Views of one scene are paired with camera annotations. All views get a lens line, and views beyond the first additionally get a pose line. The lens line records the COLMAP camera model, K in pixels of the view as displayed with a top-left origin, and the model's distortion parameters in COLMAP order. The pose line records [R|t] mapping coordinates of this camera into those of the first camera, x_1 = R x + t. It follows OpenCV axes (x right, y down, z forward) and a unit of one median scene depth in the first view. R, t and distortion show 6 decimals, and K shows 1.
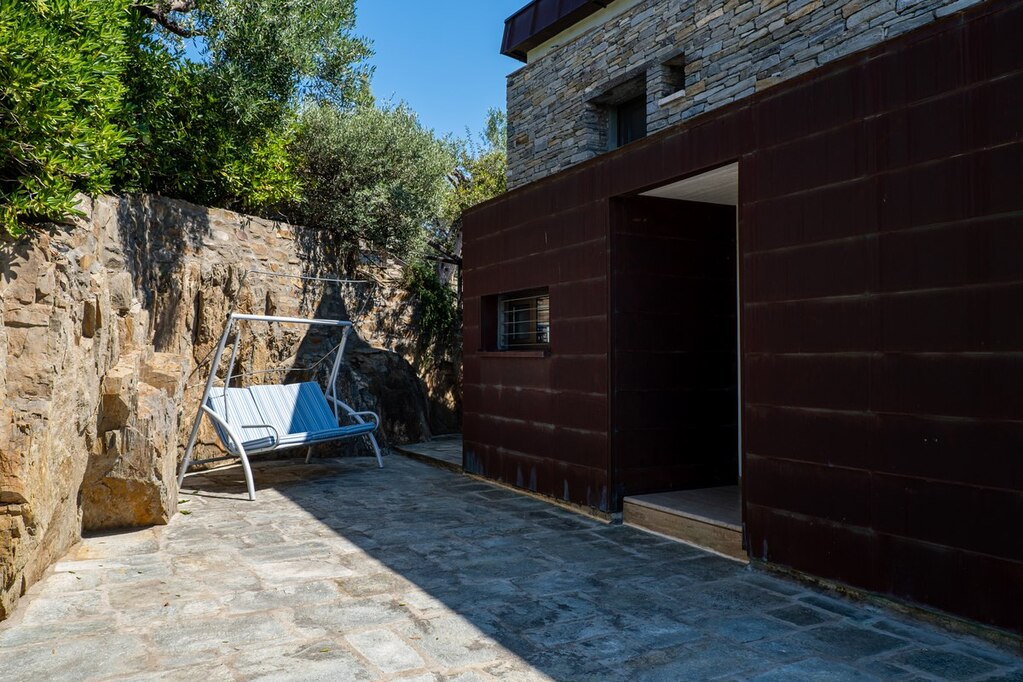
lens RADIAL K [[817.5, 0, 511.6], [0, 817.5, 343.7], [0, 0, 1]] dist [-0.008445, 0.011359]
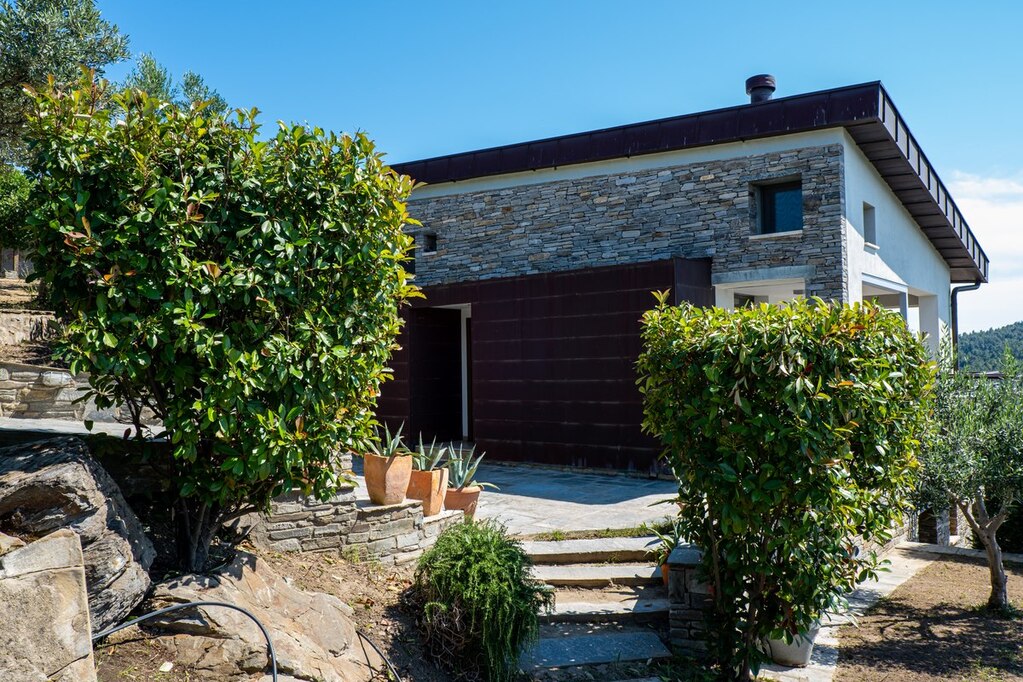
lens RADIAL K [[817.5, 0, 511.4], [0, 817.5, 342.1], [0, 0, 1]] dist [-0.008445, 0.011359]
pose [[0.920315, 0.007430, 0.391107, -0.514605], [0.004258, 0.999570, -0.029008, -0.026828], [-0.391154, 0.028362, 0.919888, -1.184799]]
